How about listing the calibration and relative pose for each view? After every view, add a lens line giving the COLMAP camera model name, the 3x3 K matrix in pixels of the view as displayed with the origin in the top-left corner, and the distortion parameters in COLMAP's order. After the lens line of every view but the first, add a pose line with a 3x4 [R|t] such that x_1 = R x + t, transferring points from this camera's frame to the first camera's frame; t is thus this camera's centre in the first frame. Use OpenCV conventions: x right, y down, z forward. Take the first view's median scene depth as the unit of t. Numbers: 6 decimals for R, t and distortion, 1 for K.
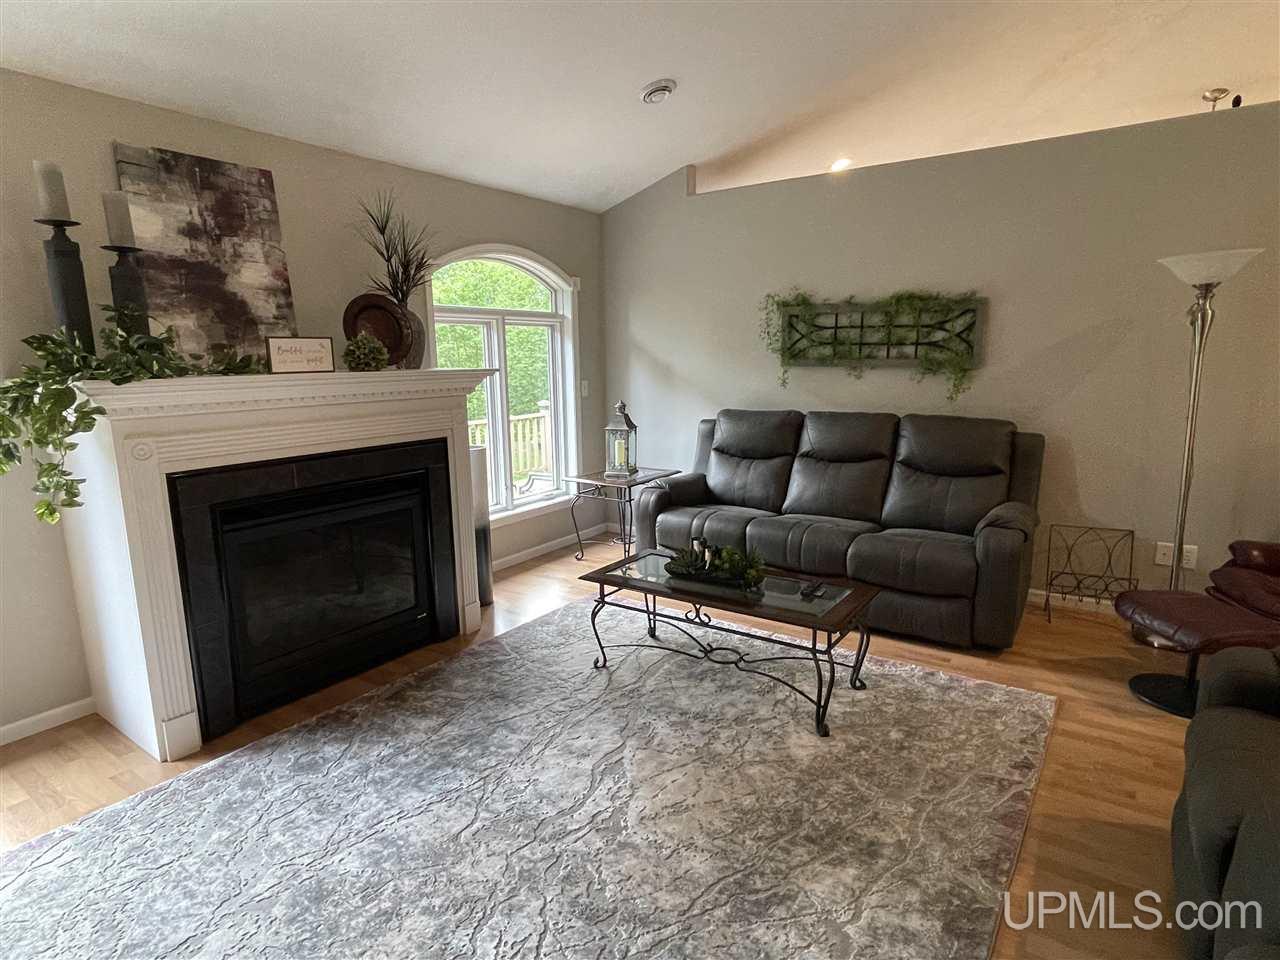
lens RADIAL K [[690.1, 0, 634.6], [0, 690.1, 485.2], [0, 0, 1]] dist [0.000605, -0.002338]
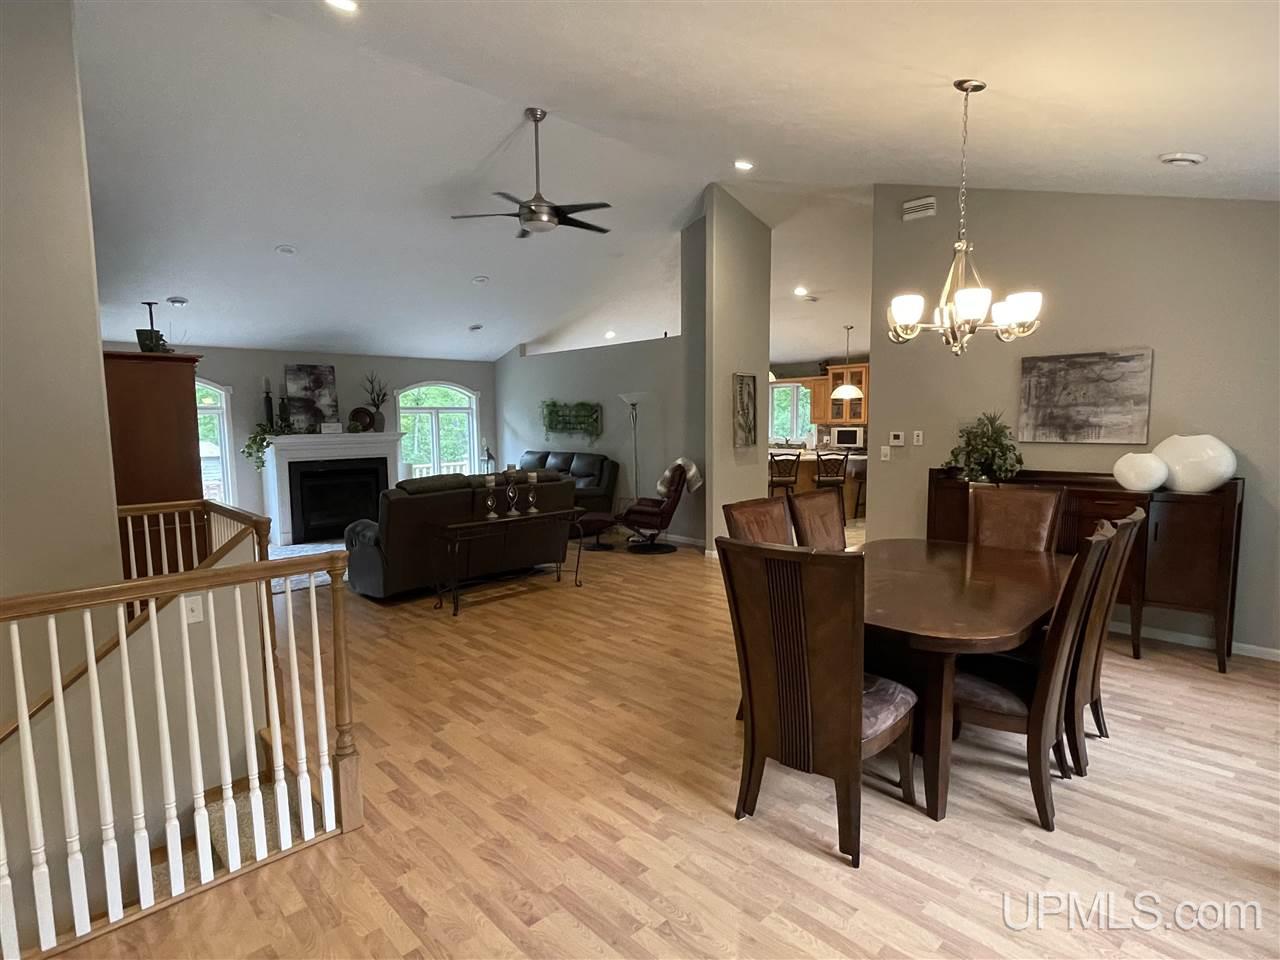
lens RADIAL K [[690.1, 0, 646.7], [0, 690.1, 480.2], [0, 0, 1]] dist [0.000605, -0.002338]
pose [[0.980518, 0.020882, -0.195317, 1.403177], [-0.039686, 0.994888, -0.092862, 0.258266], [0.192380, 0.098804, 0.976334, -1.614576]]
